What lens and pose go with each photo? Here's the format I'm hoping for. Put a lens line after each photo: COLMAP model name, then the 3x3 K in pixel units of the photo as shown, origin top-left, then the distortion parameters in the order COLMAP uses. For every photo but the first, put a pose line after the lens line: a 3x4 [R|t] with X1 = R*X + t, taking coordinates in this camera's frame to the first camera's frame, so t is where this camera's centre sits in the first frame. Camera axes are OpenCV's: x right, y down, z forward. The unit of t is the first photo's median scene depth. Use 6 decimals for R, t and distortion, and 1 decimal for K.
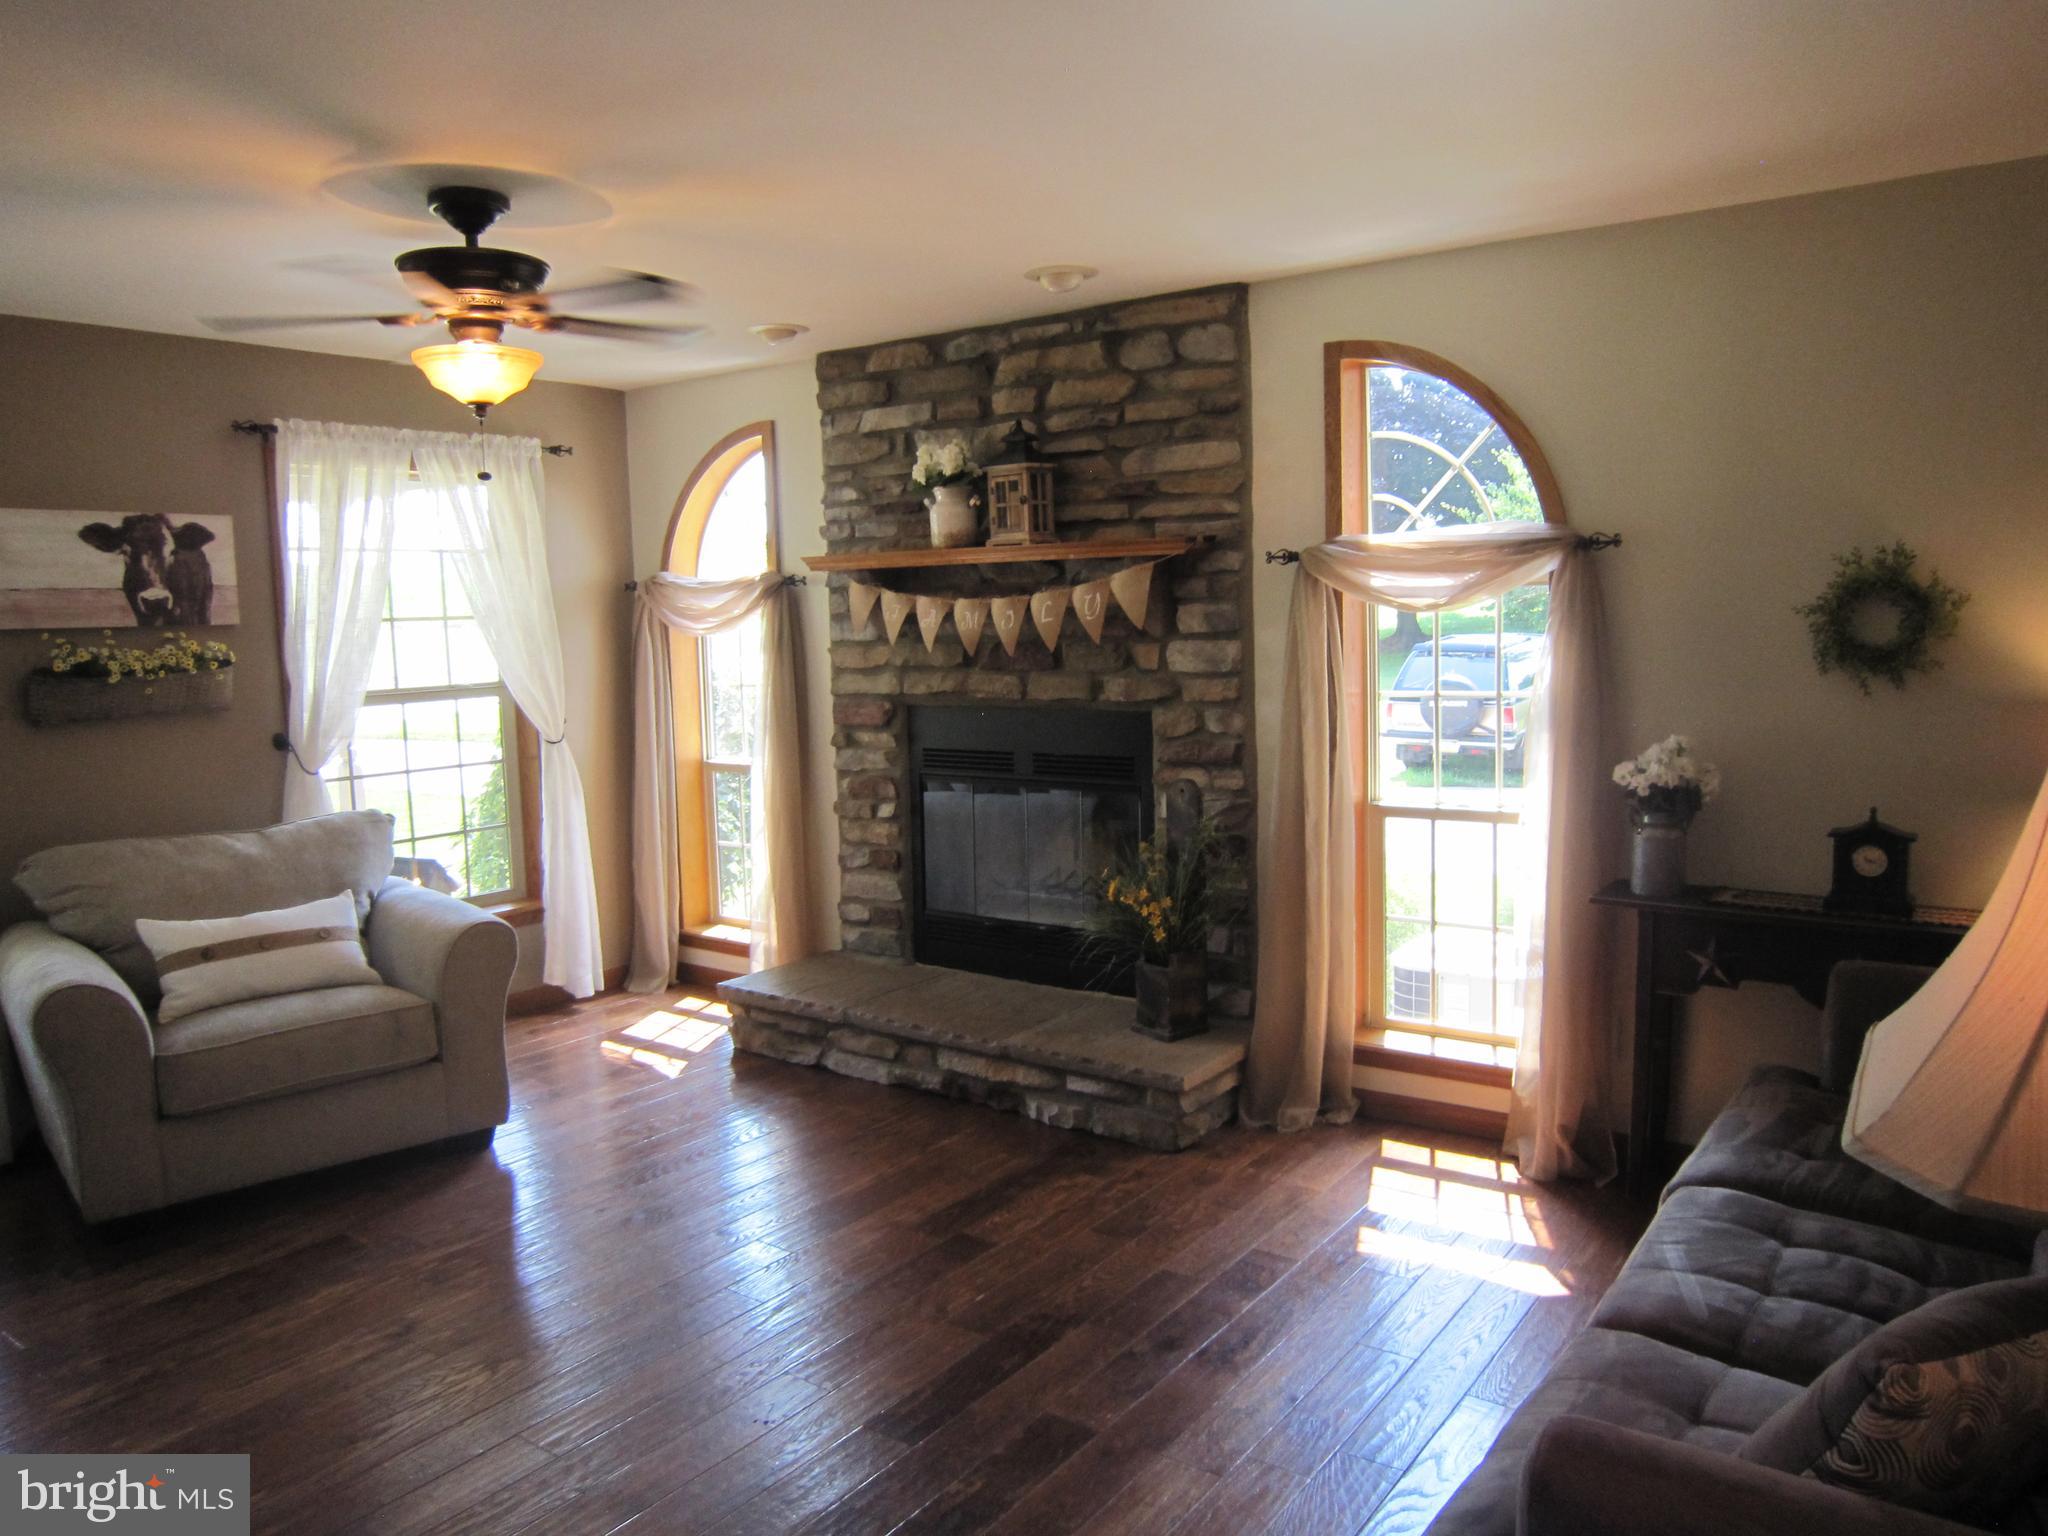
lens RADIAL K [[1452.1, 0, 1024.0], [0, 1452.1, 768.0], [0, 0, 1]] dist [-0.066591, 0.027640]
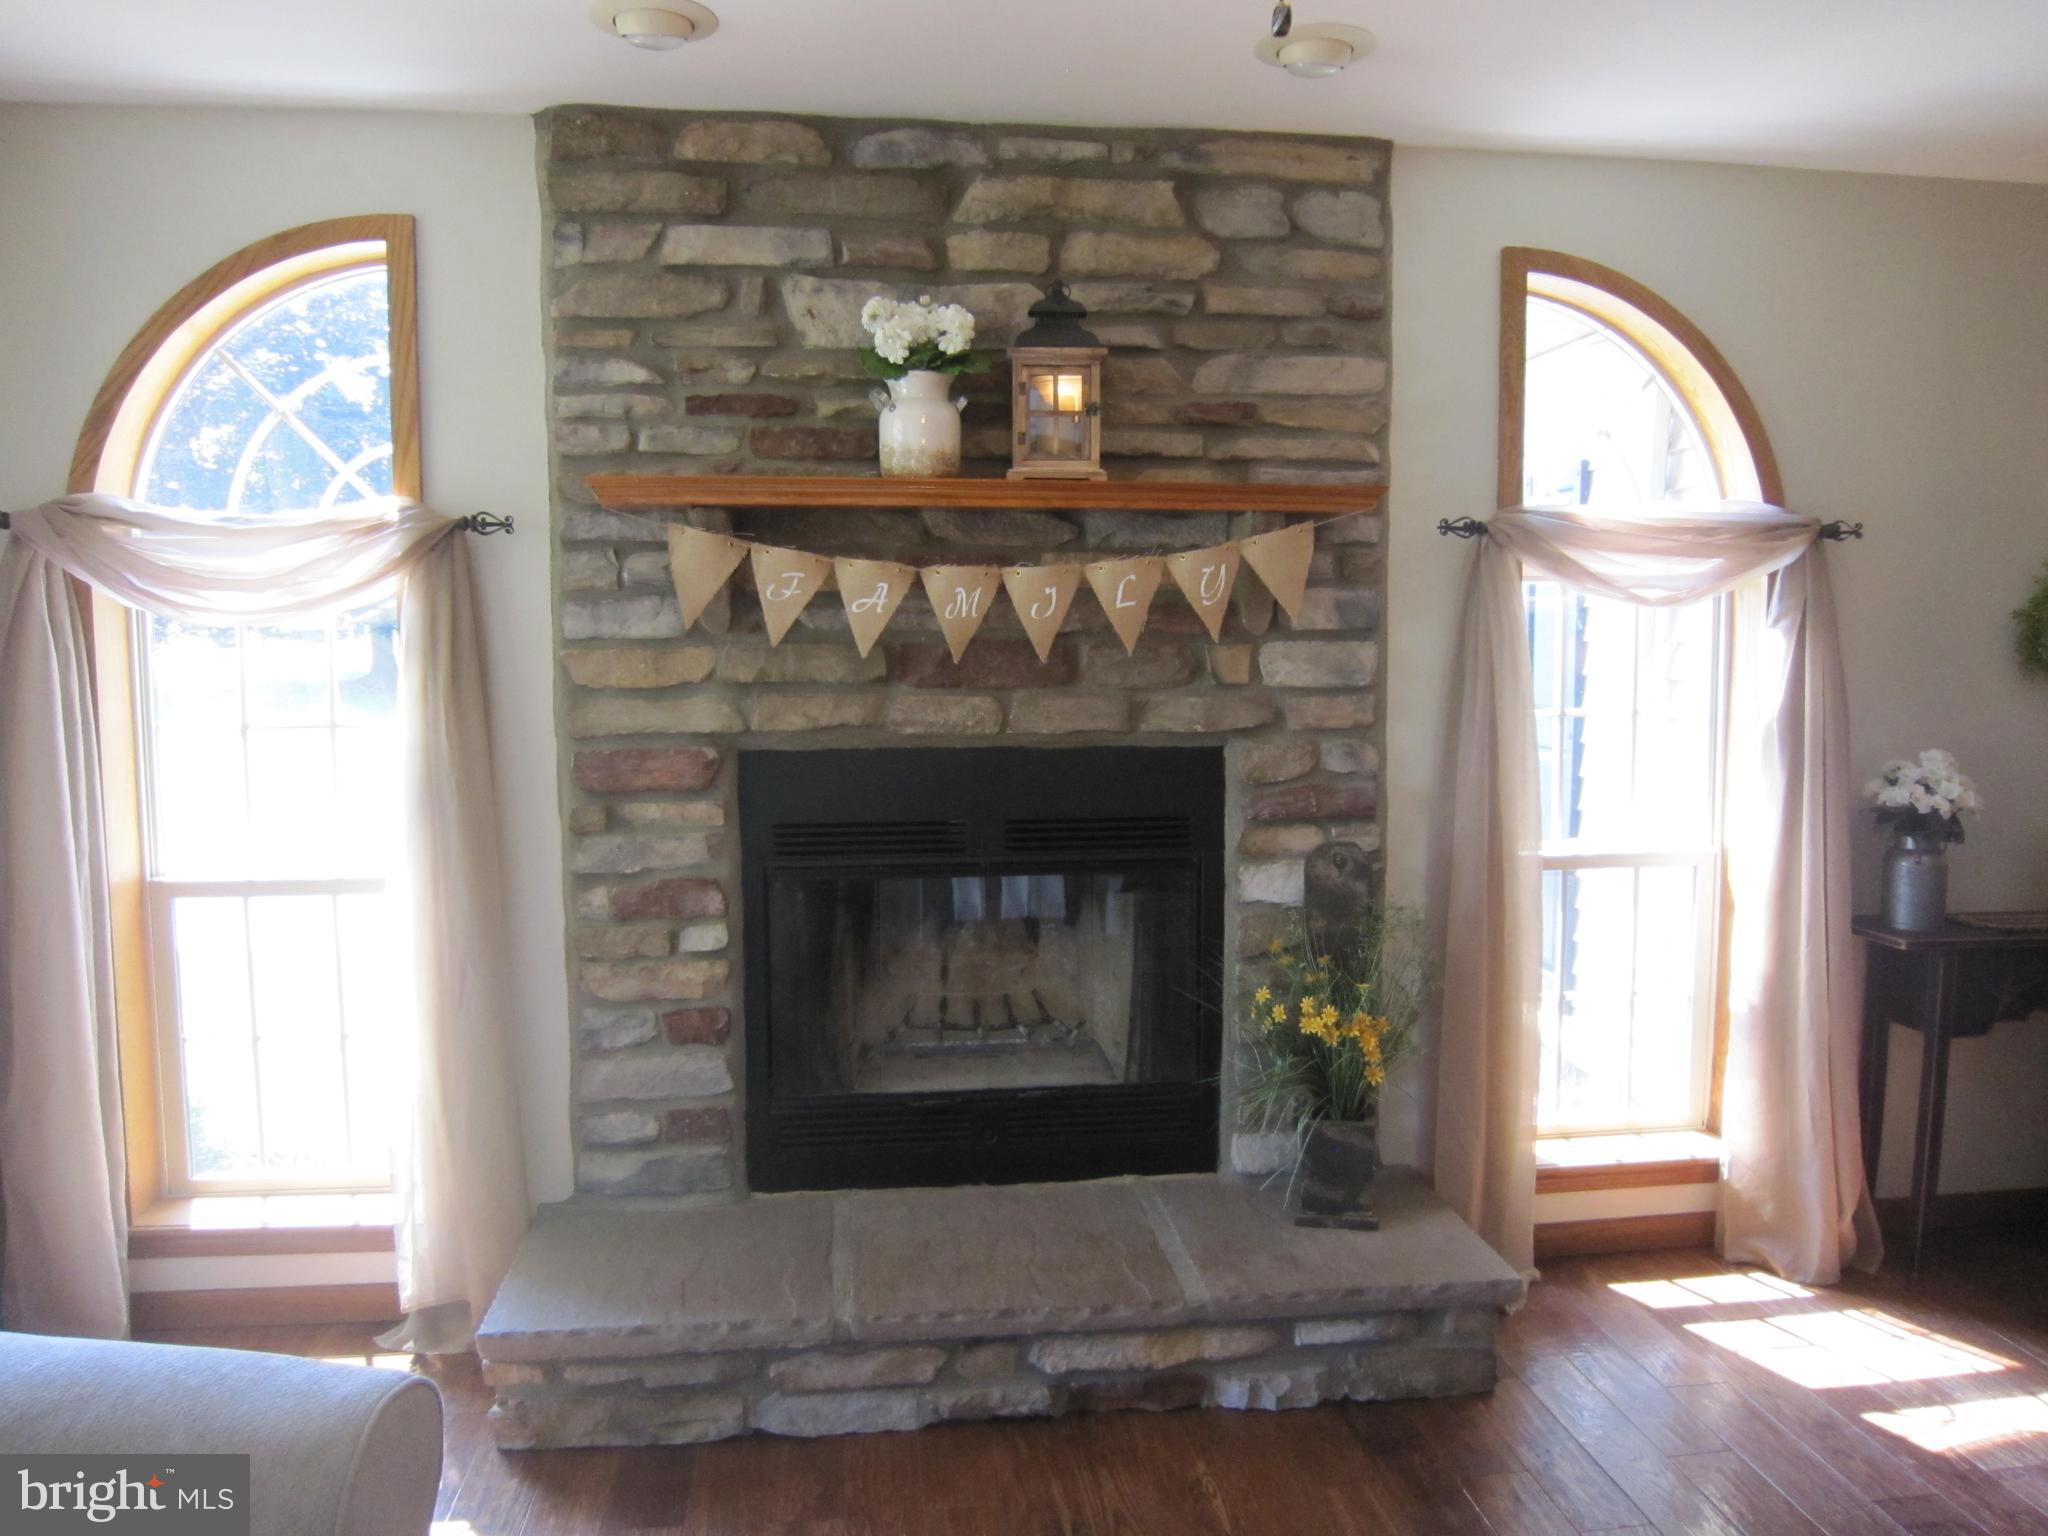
lens RADIAL K [[1452.1, 0, 1024.0], [0, 1452.1, 768.0], [0, 0, 1]] dist [-0.066591, 0.027640]
pose [[0.729127, -0.037884, 0.683329, -0.442715], [0.058050, 0.998292, -0.006595, -0.029854], [-0.681912, 0.044476, 0.730081, 0.572149]]
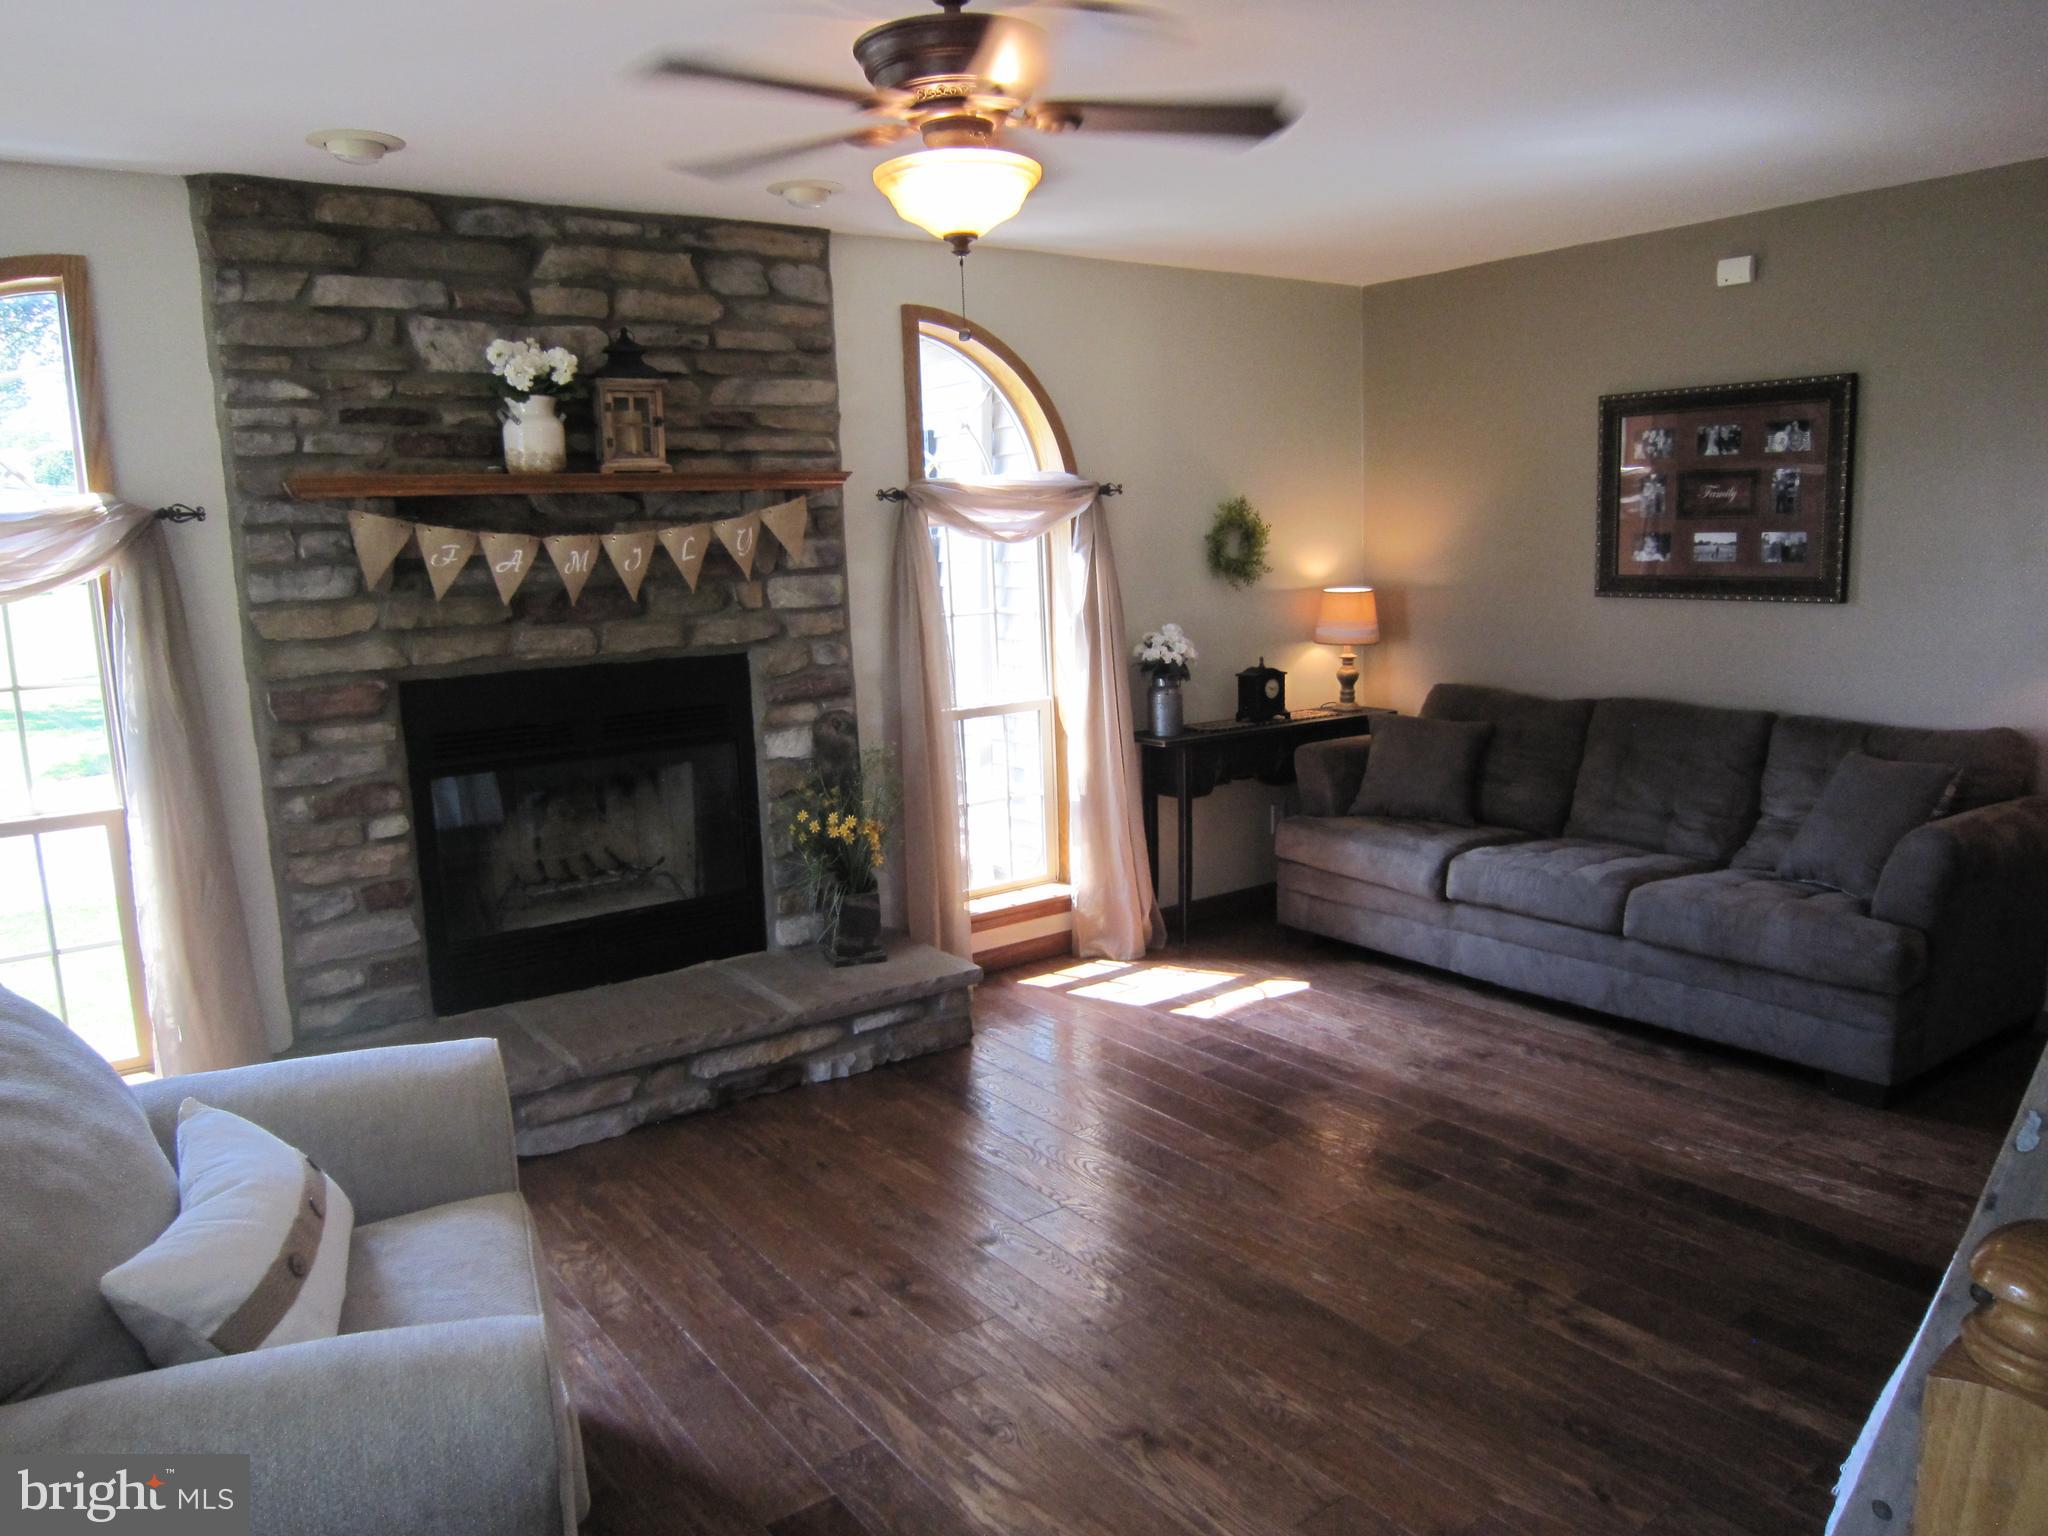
lens RADIAL K [[1452.1, 0, 1024.0], [0, 1452.1, 768.0], [0, 0, 1]] dist [-0.066591, 0.027640]
pose [[0.311011, -0.138231, 0.940300, -0.774663], [0.130517, 0.986205, 0.101810, -0.037292], [-0.941402, 0.091061, 0.324762, 0.521083]]
